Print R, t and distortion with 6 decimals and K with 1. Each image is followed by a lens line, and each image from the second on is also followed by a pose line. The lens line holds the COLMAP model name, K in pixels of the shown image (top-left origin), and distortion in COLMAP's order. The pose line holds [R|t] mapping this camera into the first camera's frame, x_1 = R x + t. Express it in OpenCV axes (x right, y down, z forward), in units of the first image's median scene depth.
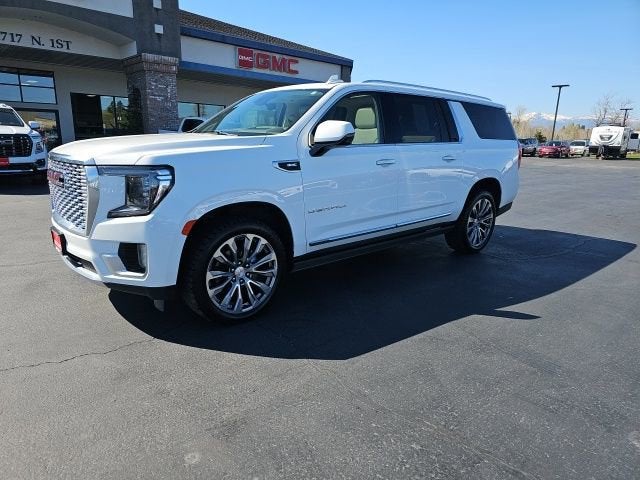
lens RADIAL K [[413.8, 0, 312.4], [0, 413.8, 241.0], [0, 0, 1]] dist [0.053418, -0.041489]
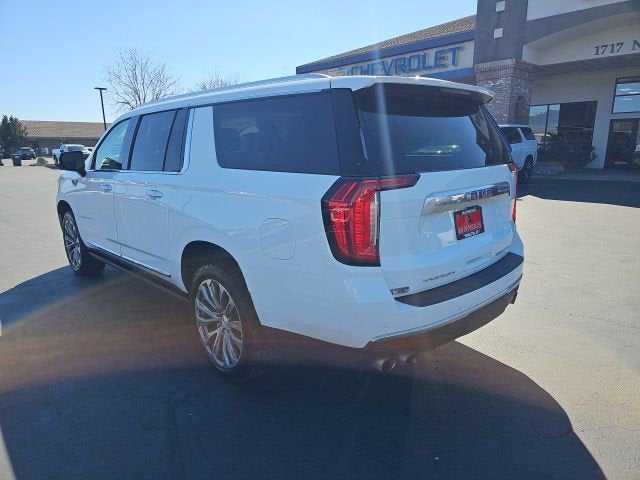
lens RADIAL K [[413.8, 0, 320.6], [0, 413.8, 242.4], [0, 0, 1]] dist [0.053418, -0.041489]
pose [[0.060160, 0.204046, -0.977111, 0.995784], [-0.220963, 0.957321, 0.186309, -0.296735], [0.973425, 0.204697, 0.102679, 1.152096]]
